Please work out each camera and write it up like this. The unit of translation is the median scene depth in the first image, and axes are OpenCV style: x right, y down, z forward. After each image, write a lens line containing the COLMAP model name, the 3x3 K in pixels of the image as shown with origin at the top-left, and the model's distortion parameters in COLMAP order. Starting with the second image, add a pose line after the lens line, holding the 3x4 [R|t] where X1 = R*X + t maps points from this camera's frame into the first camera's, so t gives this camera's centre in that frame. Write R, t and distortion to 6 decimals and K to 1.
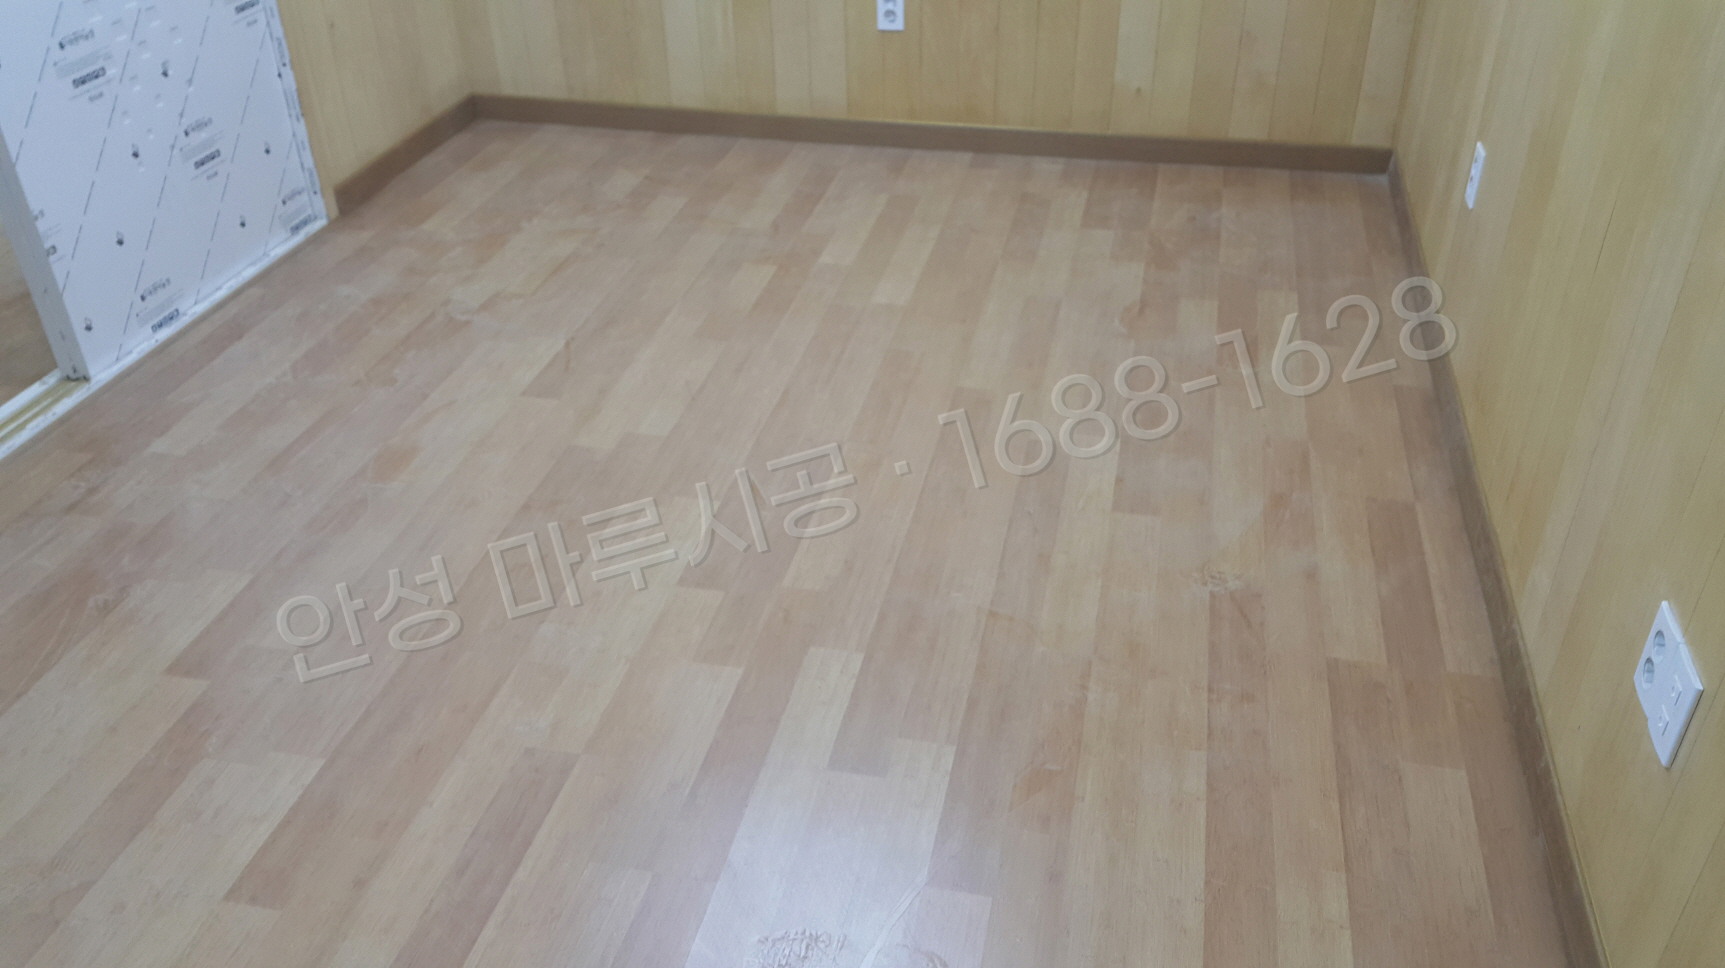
lens RADIAL K [[1185.7, 0, 862.5], [0, 1185.7, 484.0], [0, 0, 1]] dist [0.067643, -0.067318]
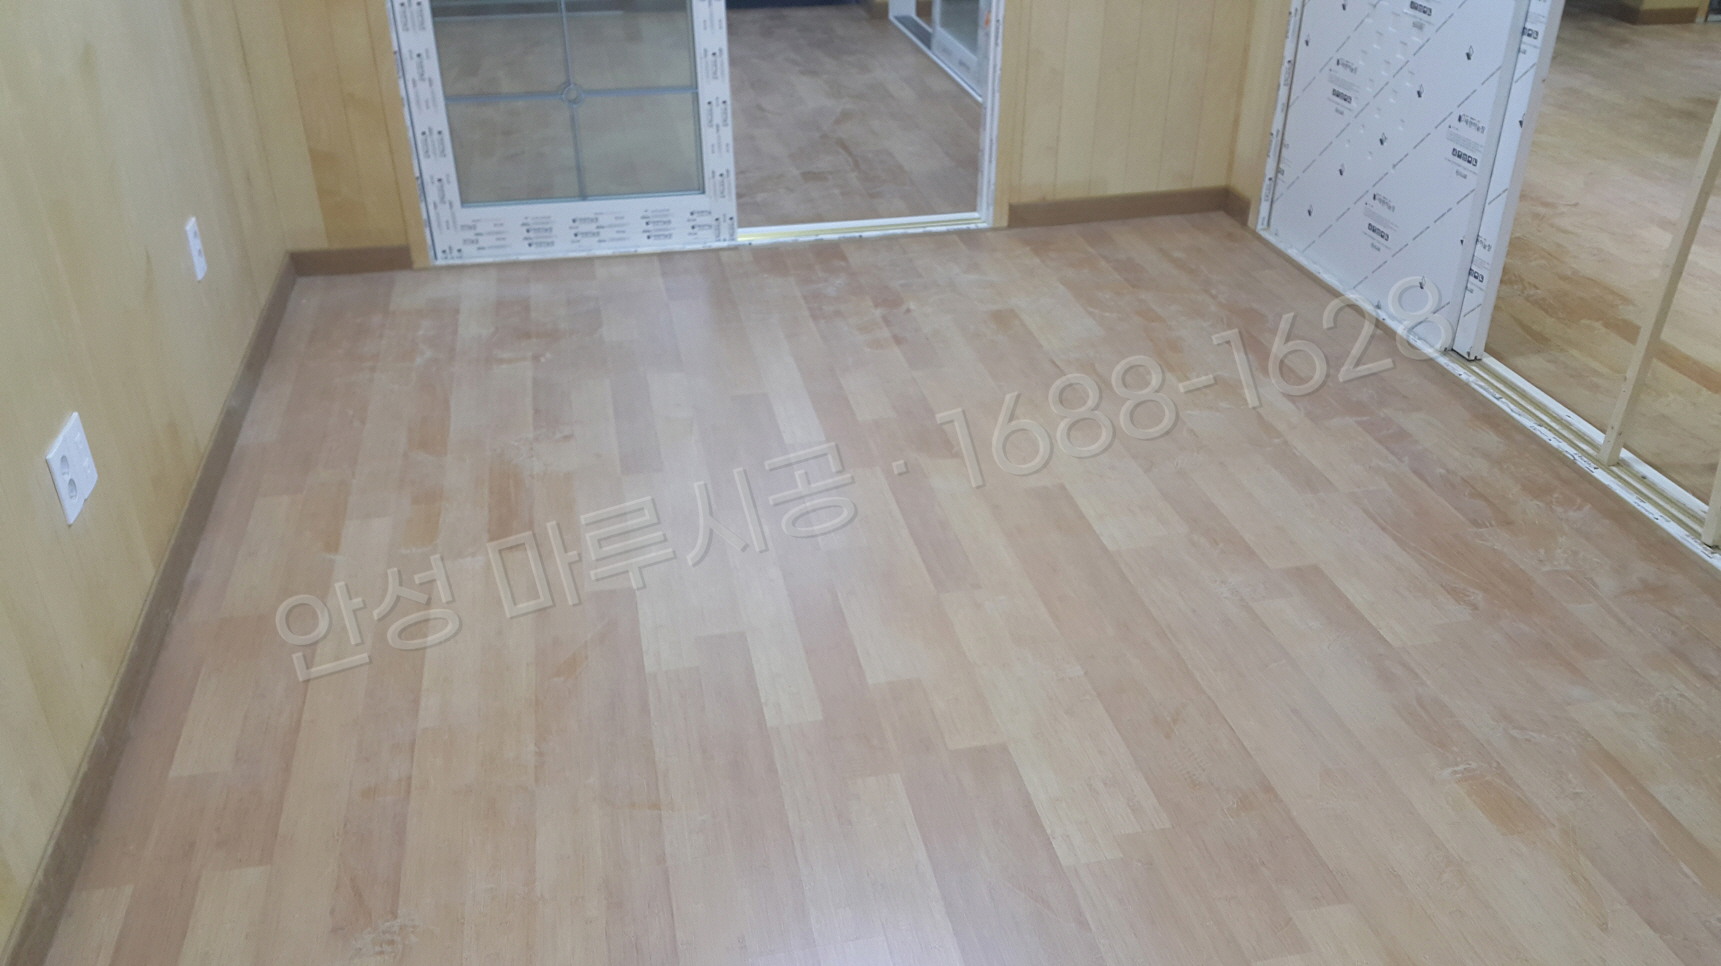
lens RADIAL K [[1404.7, 0, 867.7], [0, 1404.7, 474.9], [0, 0, 1]] dist [0.137397, -0.296430]
pose [[-0.902050, 0.218468, -0.372259, 0.319956], [-0.255590, 0.424628, 0.868542, -0.992943], [0.347821, 0.878614, -0.327198, 1.244264]]
